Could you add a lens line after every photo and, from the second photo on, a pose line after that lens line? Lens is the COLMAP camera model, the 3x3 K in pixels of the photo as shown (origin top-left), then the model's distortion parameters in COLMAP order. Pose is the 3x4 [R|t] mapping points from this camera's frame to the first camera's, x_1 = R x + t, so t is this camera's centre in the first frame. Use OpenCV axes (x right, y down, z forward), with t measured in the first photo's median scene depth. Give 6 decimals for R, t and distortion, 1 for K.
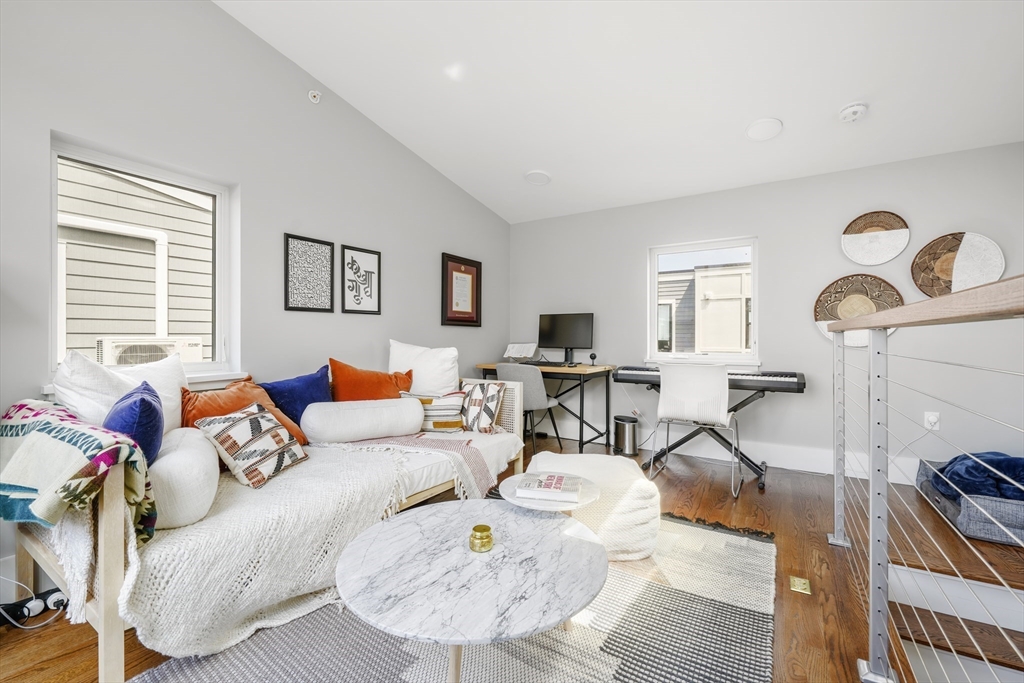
lens RADIAL K [[433.9, 0, 513.6], [0, 433.9, 338.0], [0, 0, 1]] dist [-0.000053, -0.000276]
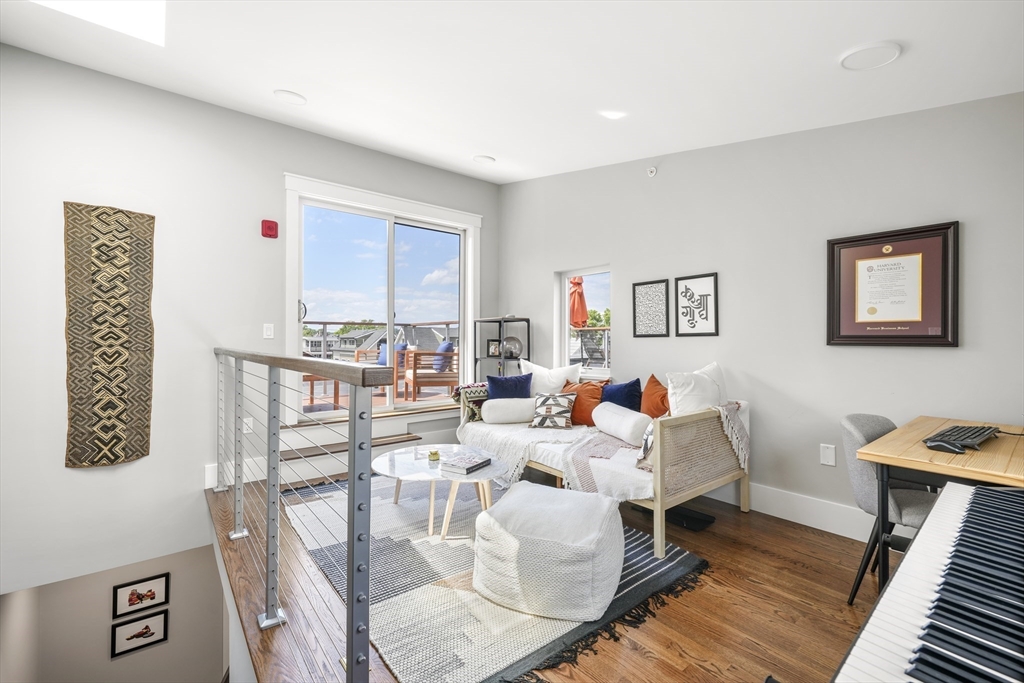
lens RADIAL K [[433.9, 0, 513.6], [0, 433.9, 338.0], [0, 0, 1]] dist [-0.000053, -0.000276]
pose [[-0.331017, -0.007667, -0.943594, 0.830562], [-0.003578, 0.999970, -0.006870, -0.043864], [0.943618, 0.001102, -0.331035, 0.958436]]
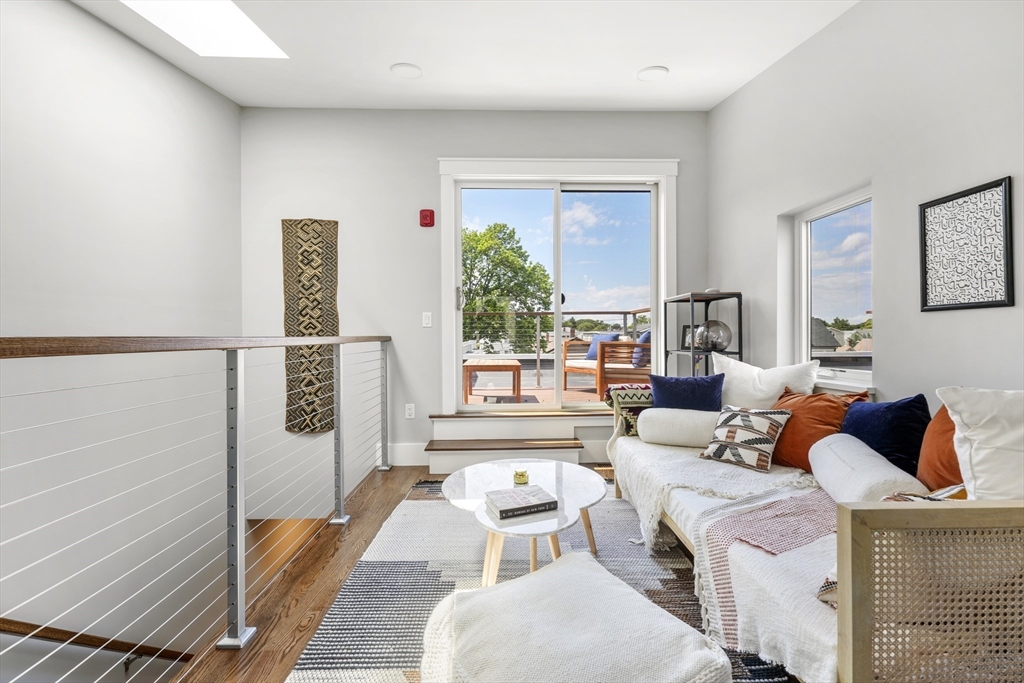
lens RADIAL K [[433.9, 0, 513.6], [0, 433.9, 338.0], [0, 0, 1]] dist [-0.000053, -0.000276]
pose [[-0.834464, 0.007248, -0.551015, 0.377212], [0.003949, 0.999966, 0.007173, -0.024807], [0.551048, 0.003809, -0.834465, 1.068563]]
